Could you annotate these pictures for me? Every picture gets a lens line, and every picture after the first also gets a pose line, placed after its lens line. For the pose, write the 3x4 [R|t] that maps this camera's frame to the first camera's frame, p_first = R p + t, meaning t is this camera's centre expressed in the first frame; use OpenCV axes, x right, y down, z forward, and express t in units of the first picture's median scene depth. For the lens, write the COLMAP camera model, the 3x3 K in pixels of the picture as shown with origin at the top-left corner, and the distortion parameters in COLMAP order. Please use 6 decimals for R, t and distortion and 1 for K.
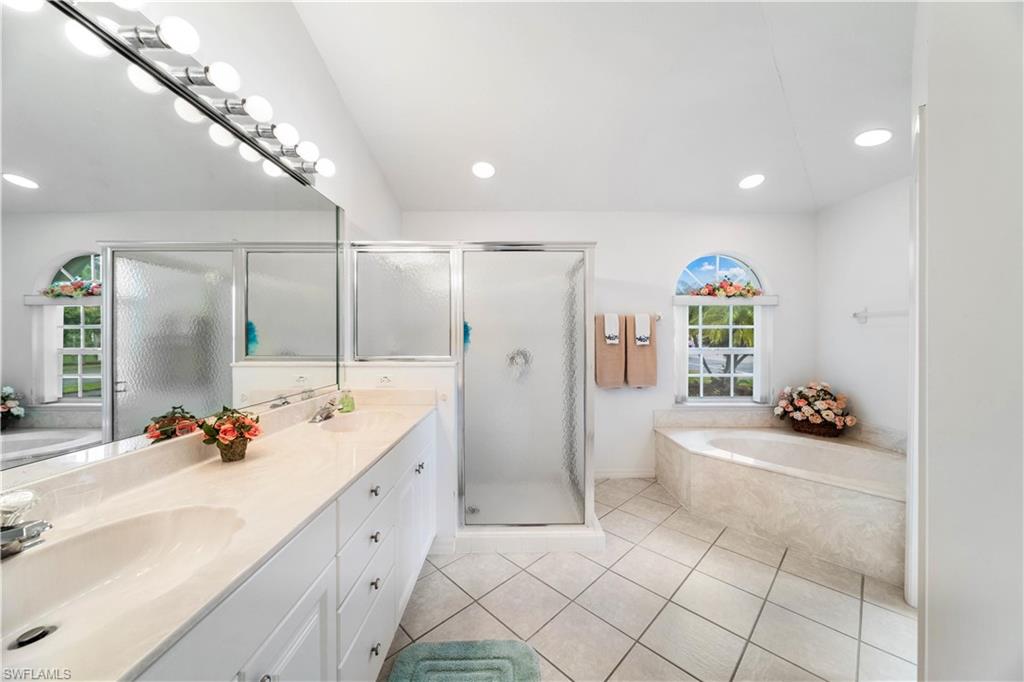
lens RADIAL K [[372.6, 0, 514.9], [0, 372.6, 334.0], [0, 0, 1]] dist [-0.007408, -0.000088]
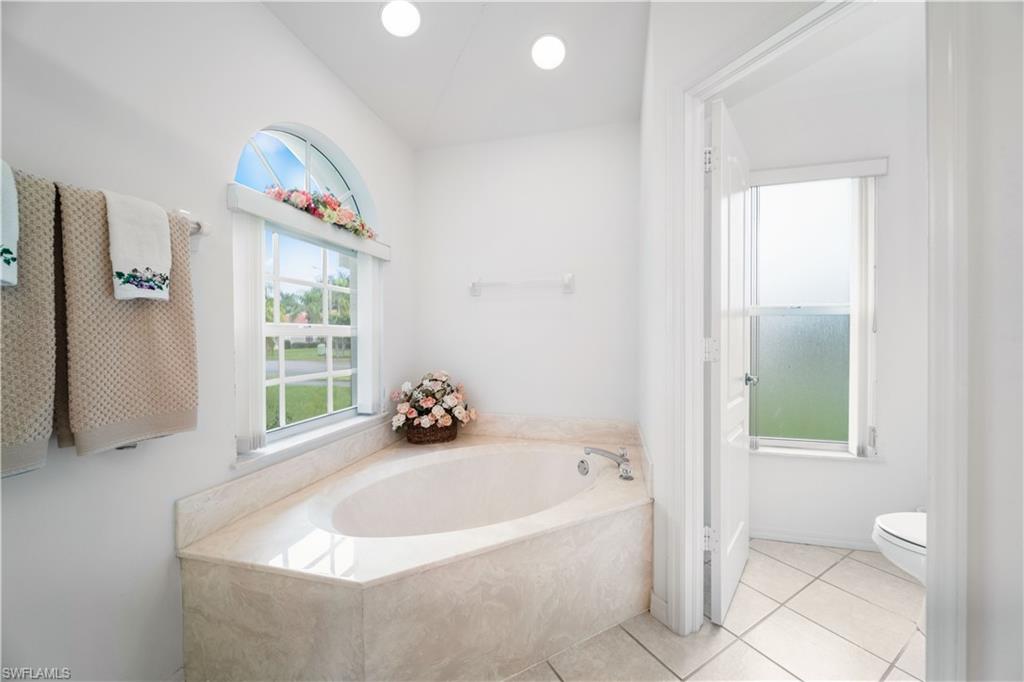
lens RADIAL K [[367.0, 0, 515.8], [0, 367.0, 338.1], [0, 0, 1]] dist [0.000114, -0.000118]
pose [[0.240414, -0.001351, 0.970669, 0.129943], [-0.003410, 0.999992, 0.002236, 0.059215], [-0.970664, -0.003847, 0.240408, 0.644920]]
